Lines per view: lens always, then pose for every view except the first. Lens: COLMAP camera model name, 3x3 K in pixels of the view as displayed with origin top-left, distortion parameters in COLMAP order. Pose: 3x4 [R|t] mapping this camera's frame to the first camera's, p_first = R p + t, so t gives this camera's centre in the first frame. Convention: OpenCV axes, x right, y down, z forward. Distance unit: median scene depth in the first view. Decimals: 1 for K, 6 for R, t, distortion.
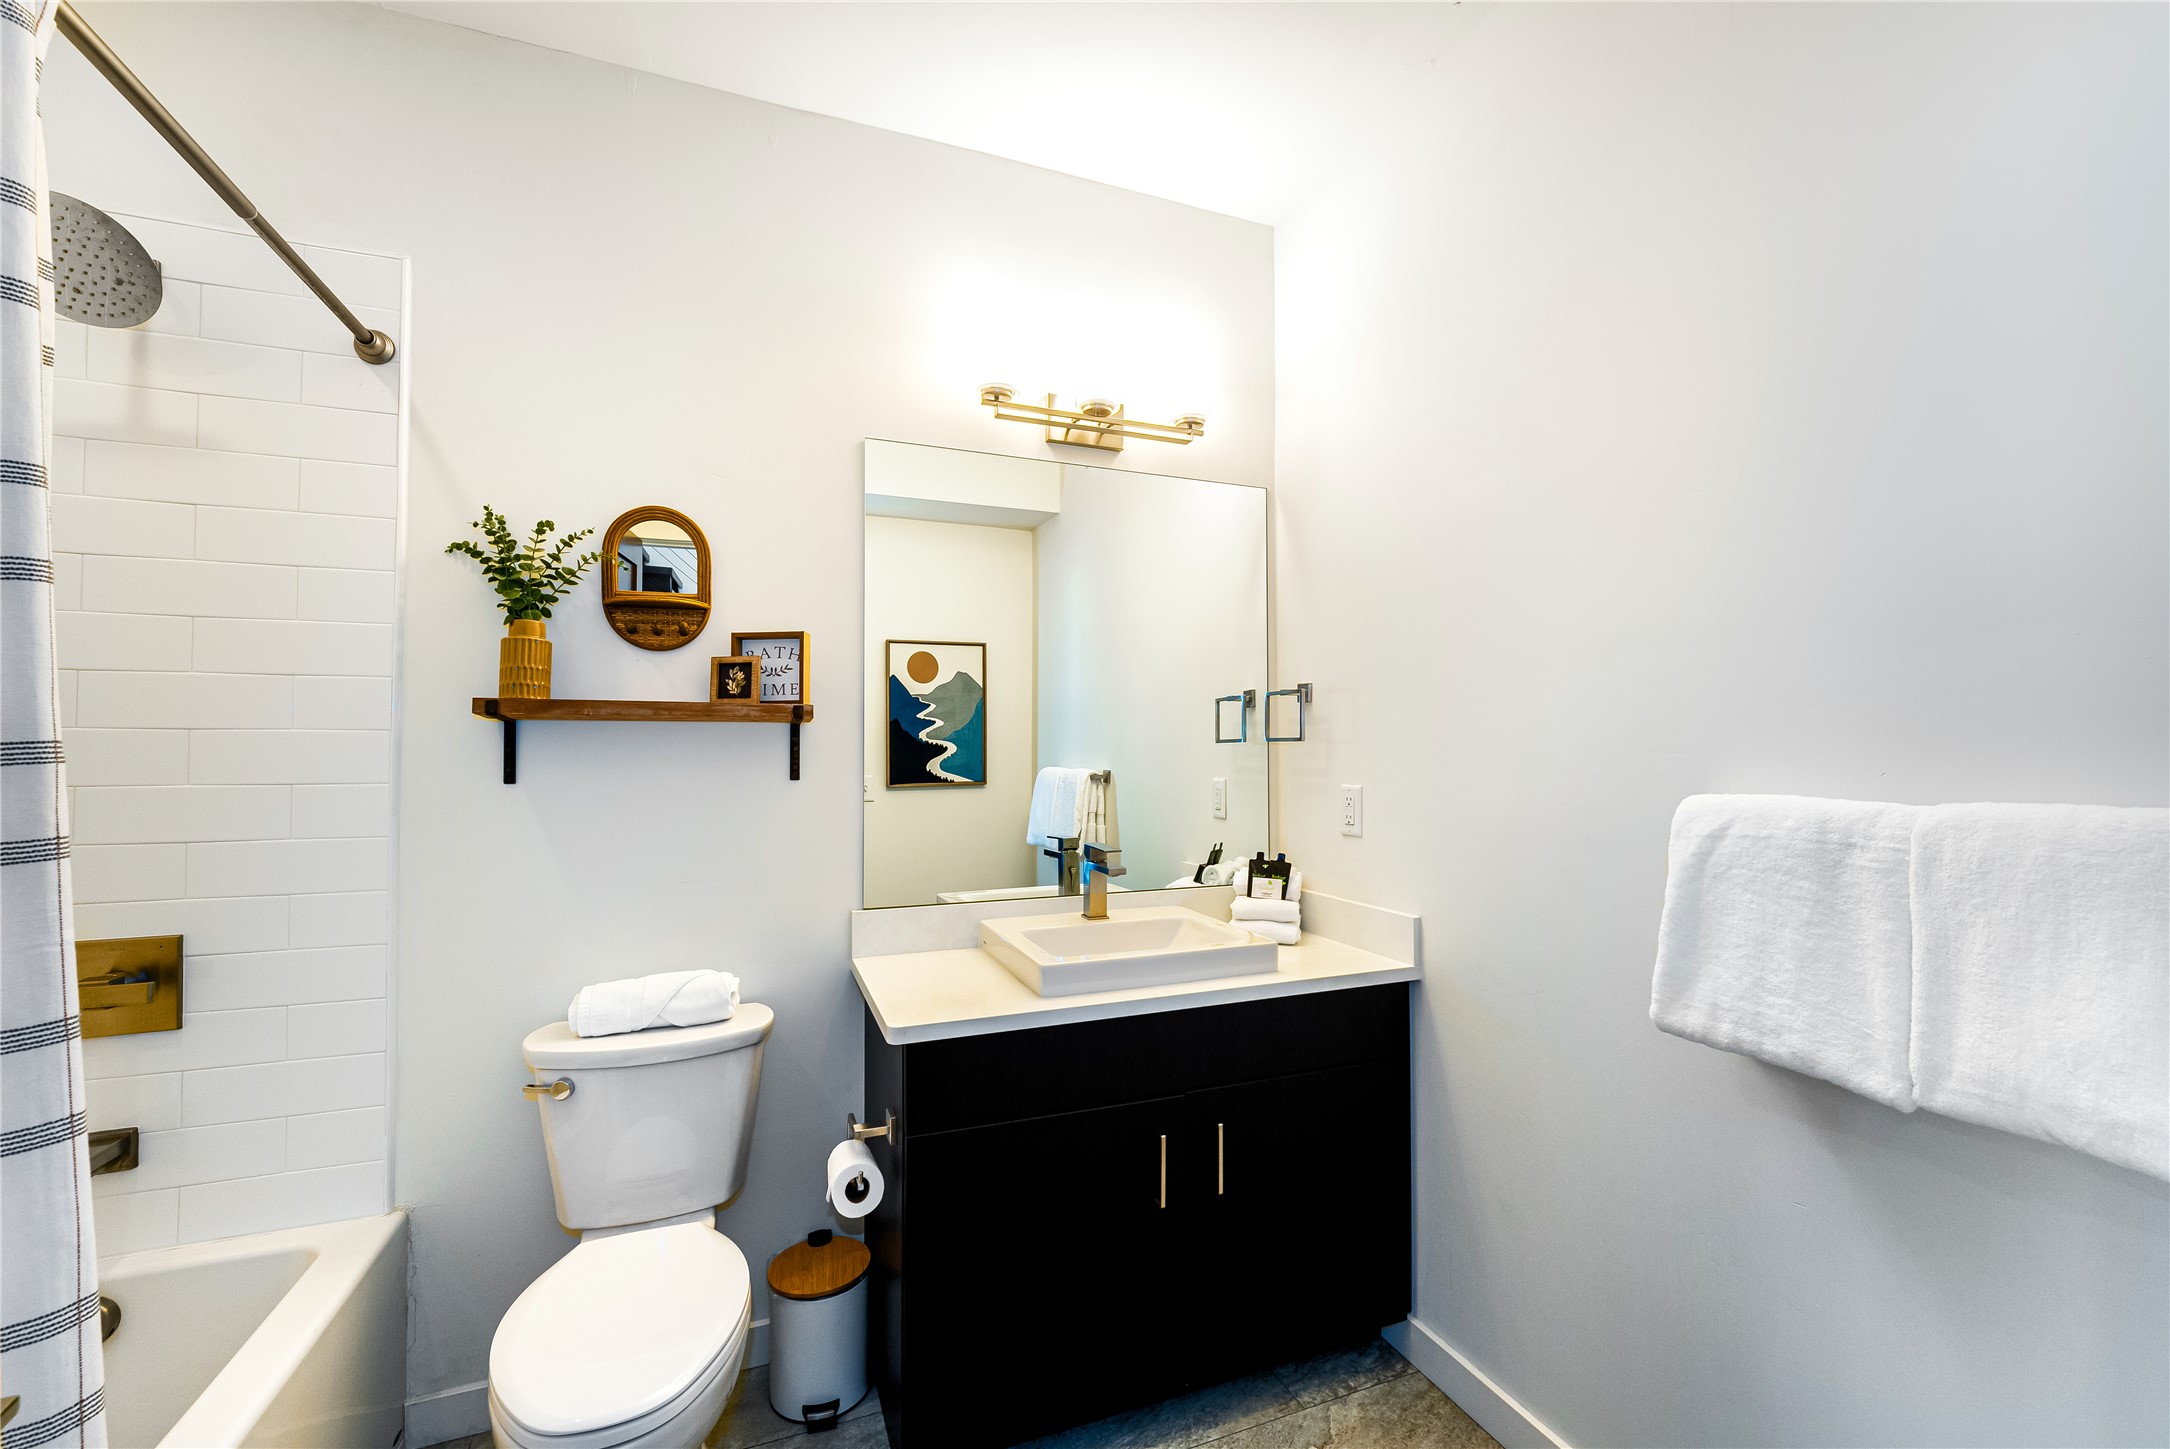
lens RADIAL K [[900.3, 0, 1078.9], [0, 900.3, 710.2], [0, 0, 1]] dist [0.000056, 0.000085]
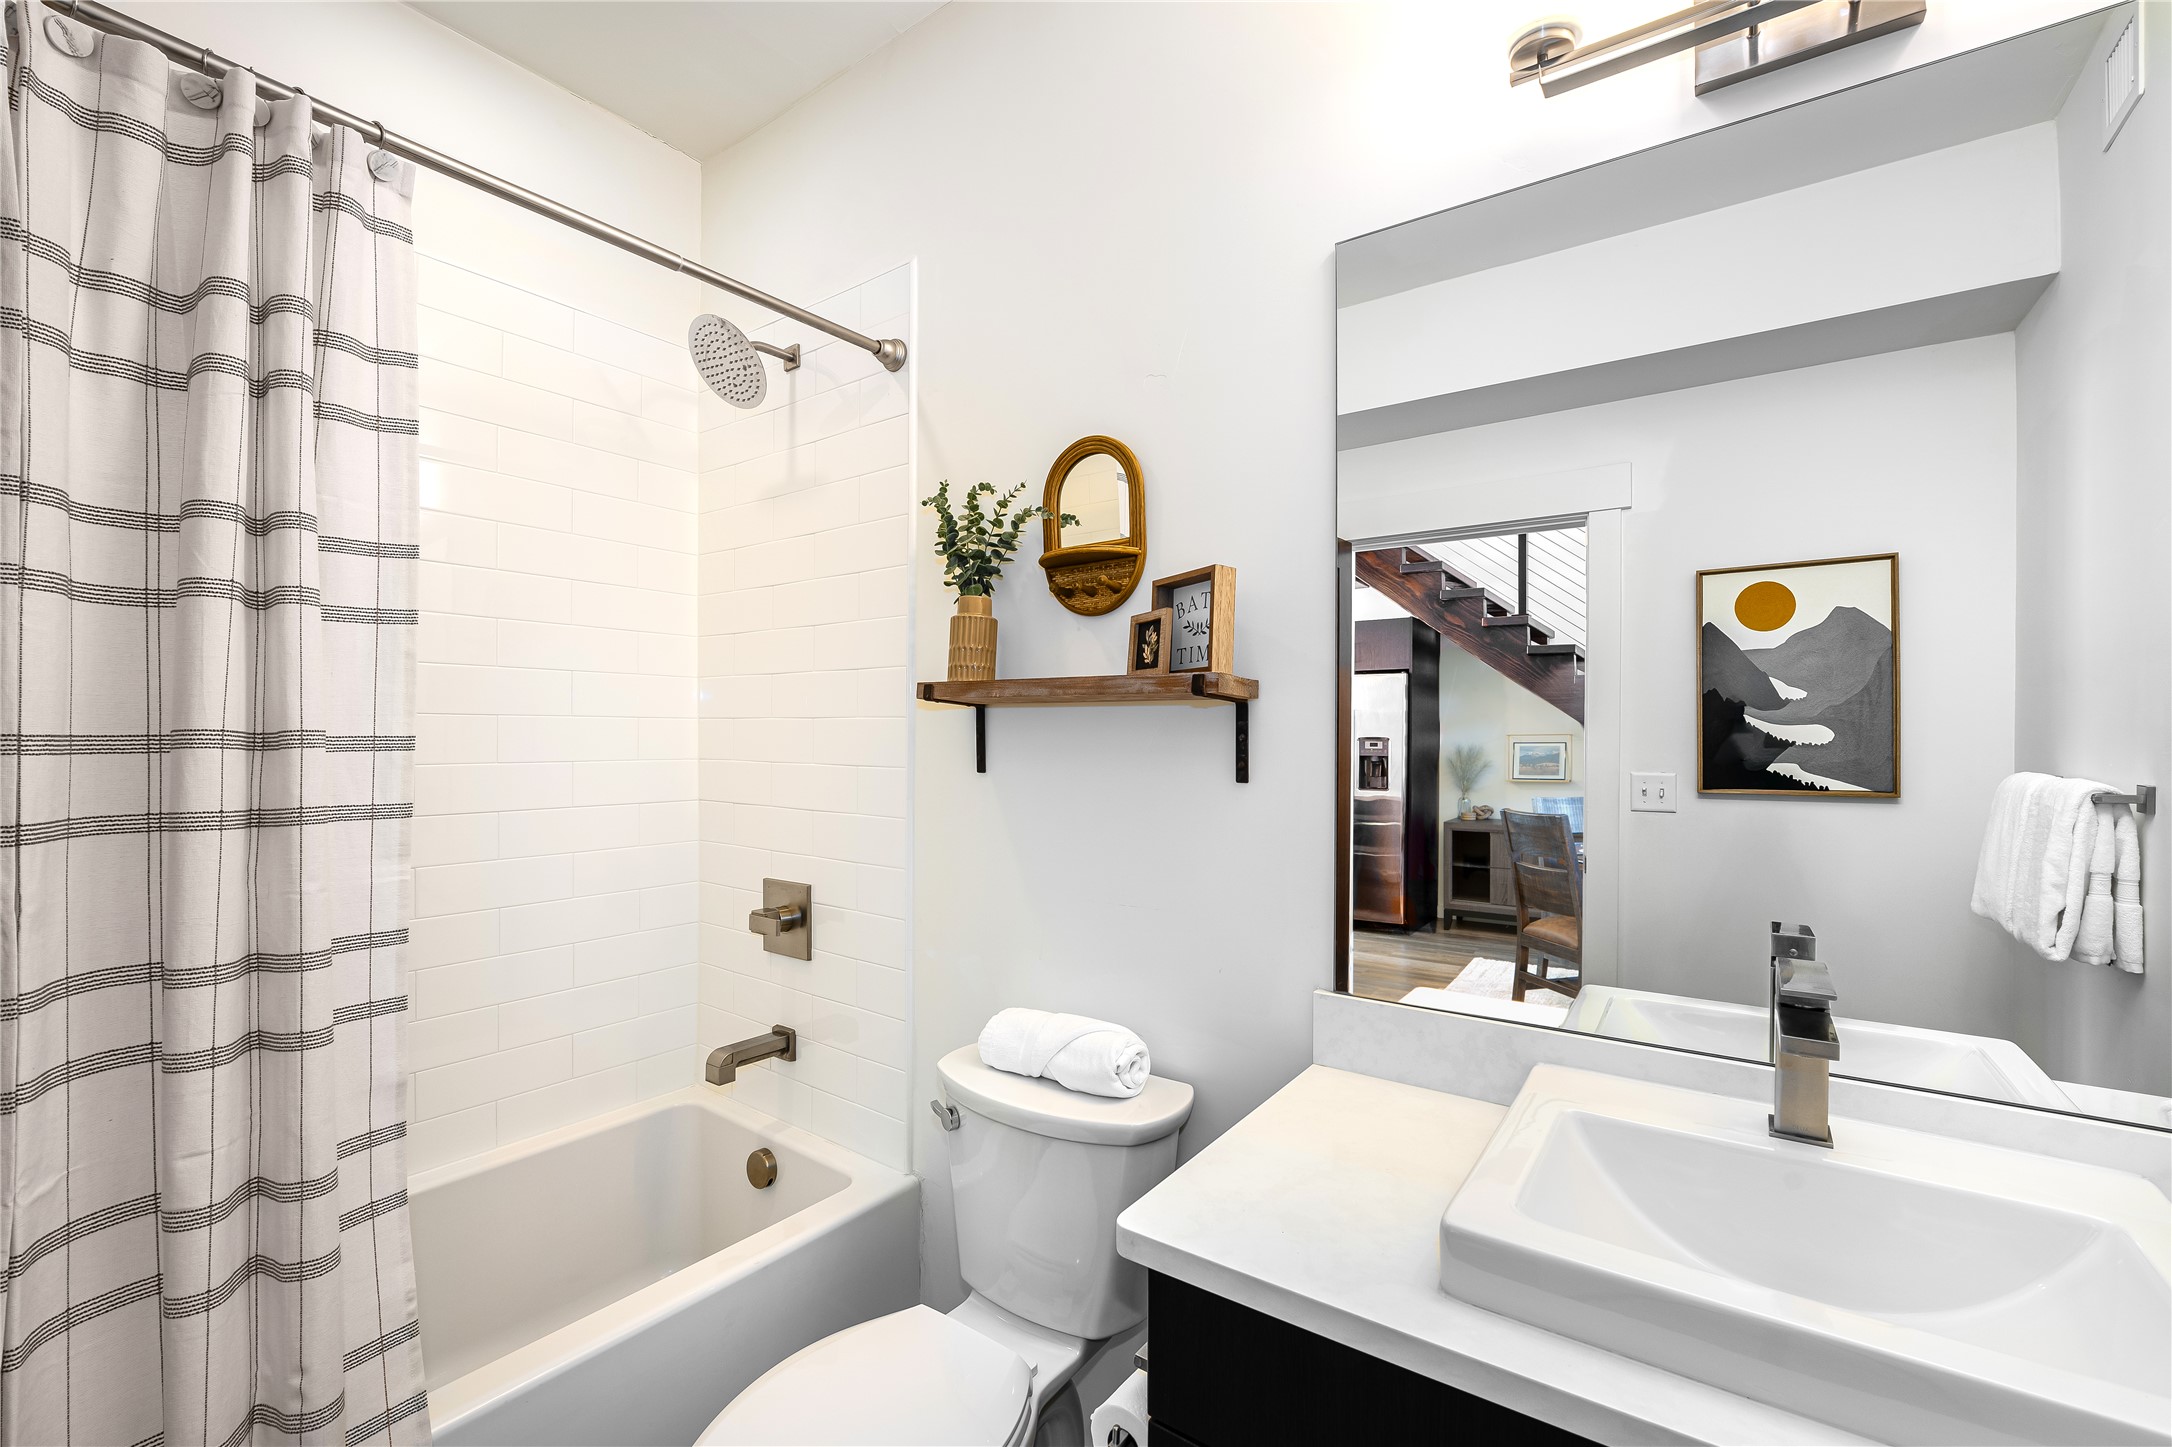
lens RADIAL K [[917.6, 0, 1086.0], [0, 917.6, 723.5], [0, 0, 1]] dist [-0.014199, 0.000279]
pose [[0.542719, -0.003823, -0.839906, 0.221576], [0.032640, 0.999330, 0.016542, 0.017378], [0.839280, -0.036392, 0.542480, 0.541094]]
